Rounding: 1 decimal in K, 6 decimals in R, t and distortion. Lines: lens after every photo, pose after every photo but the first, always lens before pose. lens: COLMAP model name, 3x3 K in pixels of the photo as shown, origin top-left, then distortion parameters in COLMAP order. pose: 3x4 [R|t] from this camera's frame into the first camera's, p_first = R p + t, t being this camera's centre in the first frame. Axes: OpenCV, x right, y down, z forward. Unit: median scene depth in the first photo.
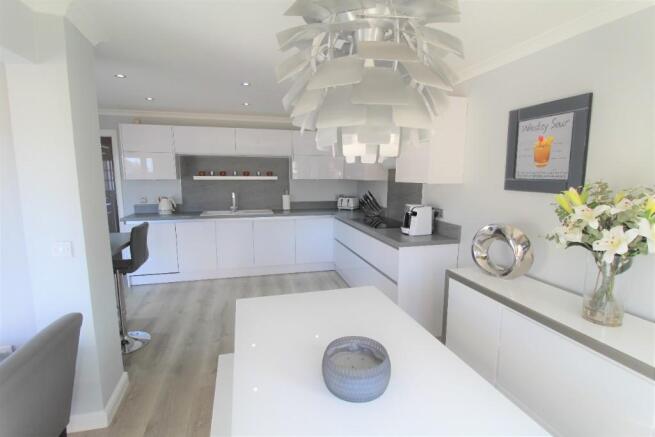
lens RADIAL K [[313.3, 0, 331.0], [0, 313.3, 219.1], [0, 0, 1]] dist [0.000887, -0.012816]
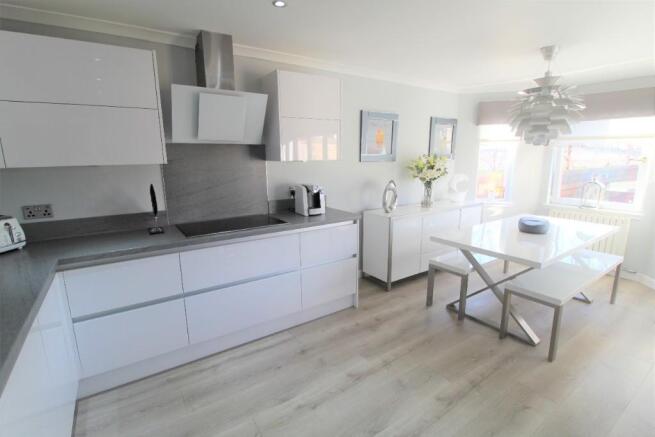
lens RADIAL K [[313.3, 0, 328.7], [0, 313.3, 219.1], [0, 0, 1]] dist [0.000887, -0.012816]
pose [[-0.322189, -0.194384, 0.926504, -0.470240], [0.141281, 0.957859, 0.250093, -0.124114], [-0.936074, 0.211474, -0.281149, 0.885433]]
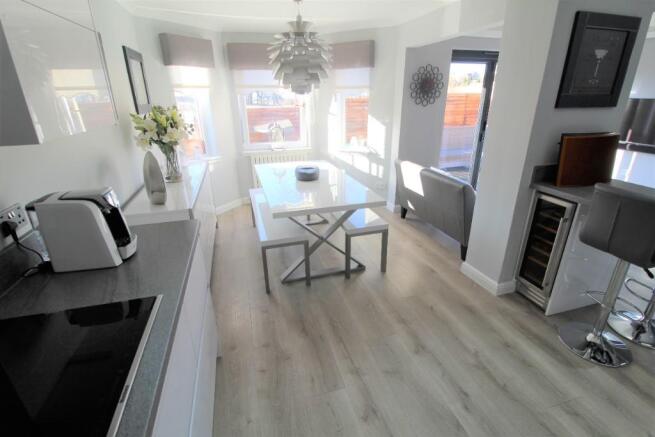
lens RADIAL K [[313.3, 0, 329.8], [0, 313.3, 220.0], [0, 0, 1]] dist [0.000887, -0.012816]
pose [[-0.999864, 0.010486, -0.012712, -0.019613], [0.002757, 0.867012, 0.498279, -0.146975], [0.016246, 0.498176, -0.866924, 0.970394]]
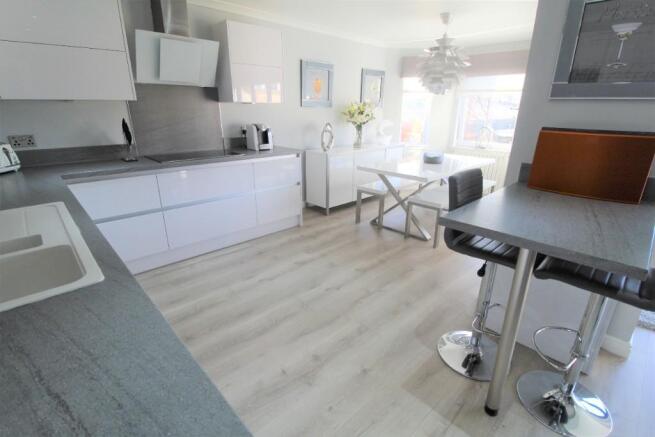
lens RADIAL K [[313.3, 0, 328.6], [0, 313.3, 217.9], [0, 0, 1]] dist [0.000887, -0.012816]
pose [[-0.475954, -0.300464, 0.826553, -0.640888], [0.113000, 0.911147, 0.396284, -0.110537], [-0.872180, 0.282014, -0.399712, 0.952489]]
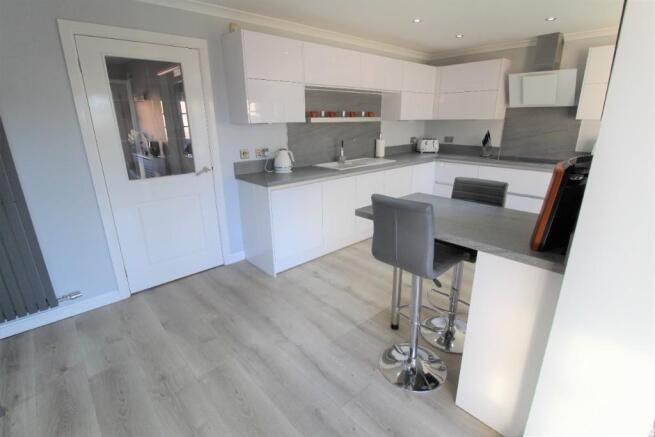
lens RADIAL K [[313.3, 0, 328.7], [0, 313.3, 220.7], [0, 0, 1]] dist [0.000887, -0.012816]
pose [[0.889693, -0.155102, 0.429406, -0.810886], [0.079286, 0.978724, 0.189243, -0.037619], [-0.449622, -0.134322, 0.883062, 0.305907]]
